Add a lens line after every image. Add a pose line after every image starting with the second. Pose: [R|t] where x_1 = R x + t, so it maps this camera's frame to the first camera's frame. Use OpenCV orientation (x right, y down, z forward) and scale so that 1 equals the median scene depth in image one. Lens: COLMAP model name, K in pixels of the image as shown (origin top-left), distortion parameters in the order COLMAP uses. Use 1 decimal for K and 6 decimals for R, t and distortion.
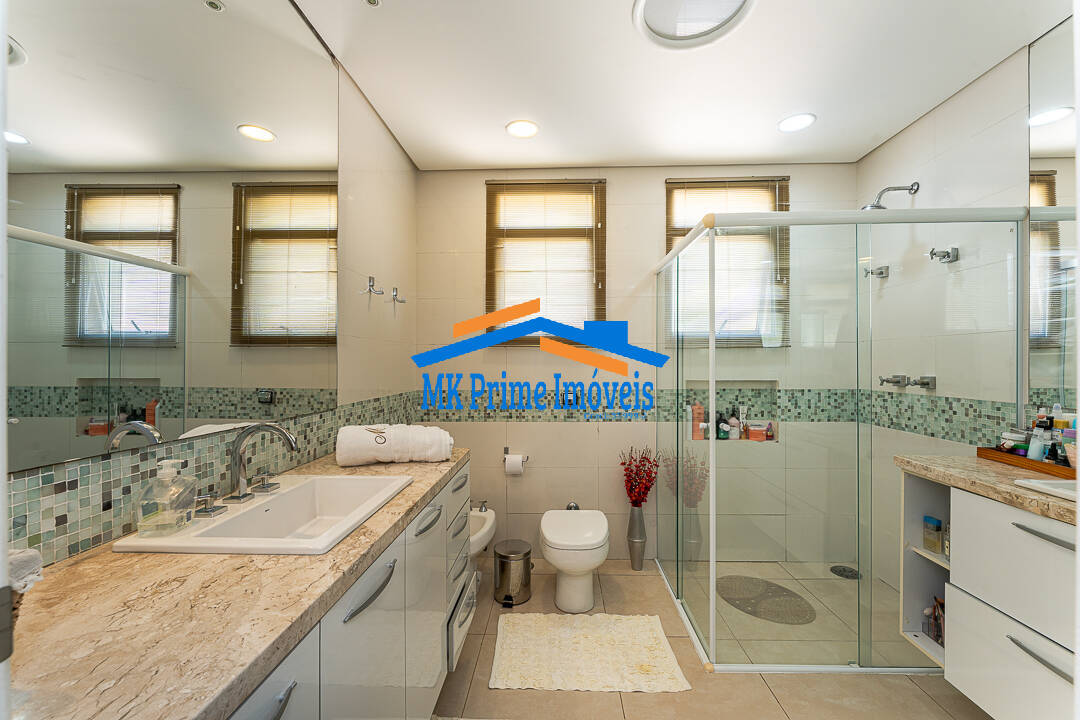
lens RADIAL K [[430.8, 0, 539.0], [0, 430.8, 365.4], [0, 0, 1]] dist [-0.000276, 0.000266]
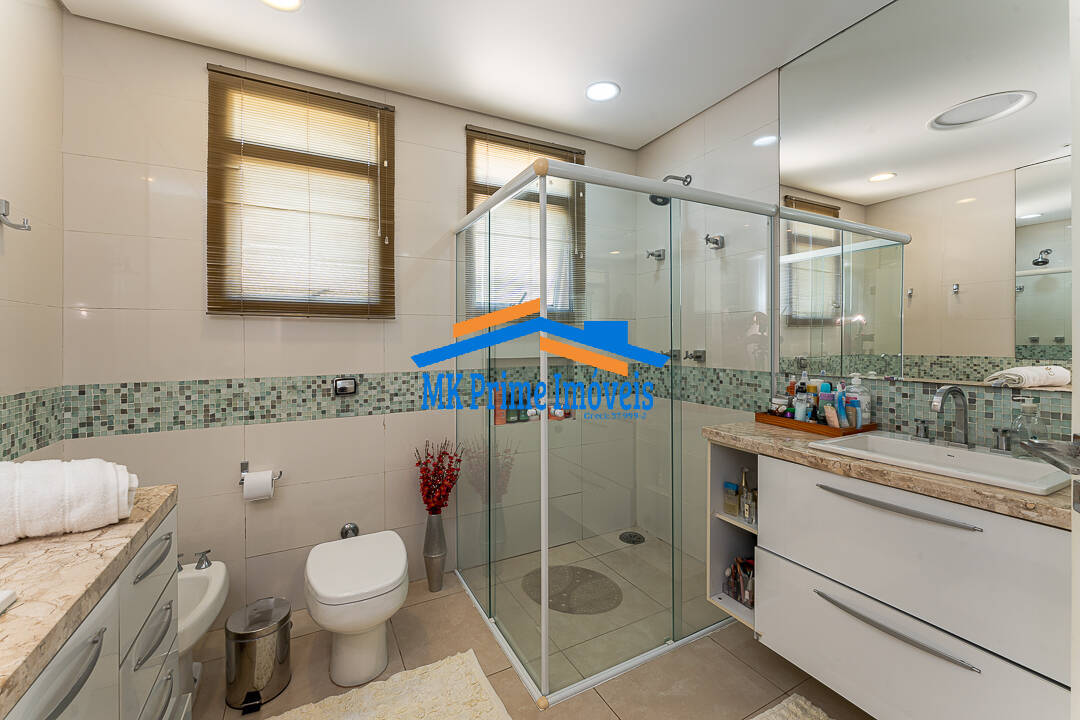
lens RADIAL K [[439.5, 0, 533.8], [0, 439.5, 340.9], [0, 0, 1]] dist [-0.005070, -0.000081]
pose [[0.866108, -0.002439, 0.499852, -0.031244], [0.005530, 0.999974, -0.004702, 0.003794], [-0.499827, 0.006837, 0.866098, 0.203286]]
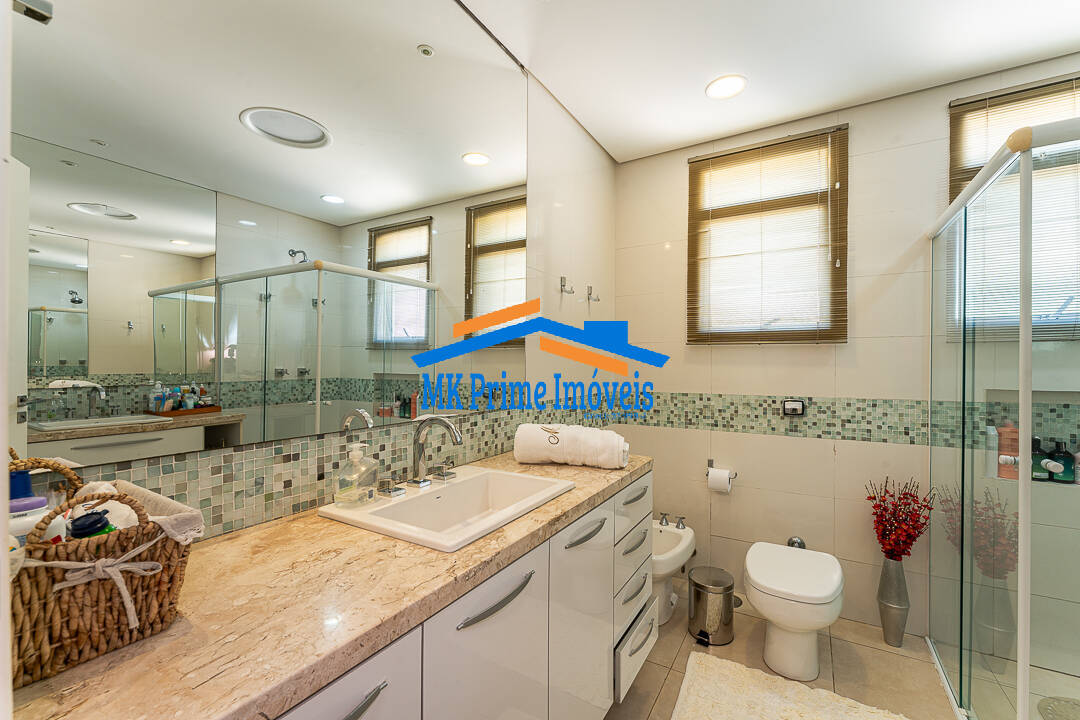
lens RADIAL K [[437.8, 0, 552.5], [0, 437.8, 366.1], [0, 0, 1]] dist [-0.001202, -0.000314]
pose [[0.885477, 0.006976, -0.464630, 0.063466], [-0.006878, 0.999975, 0.001905, 0.001488], [0.464631, 0.001509, 0.885503, 0.078168]]
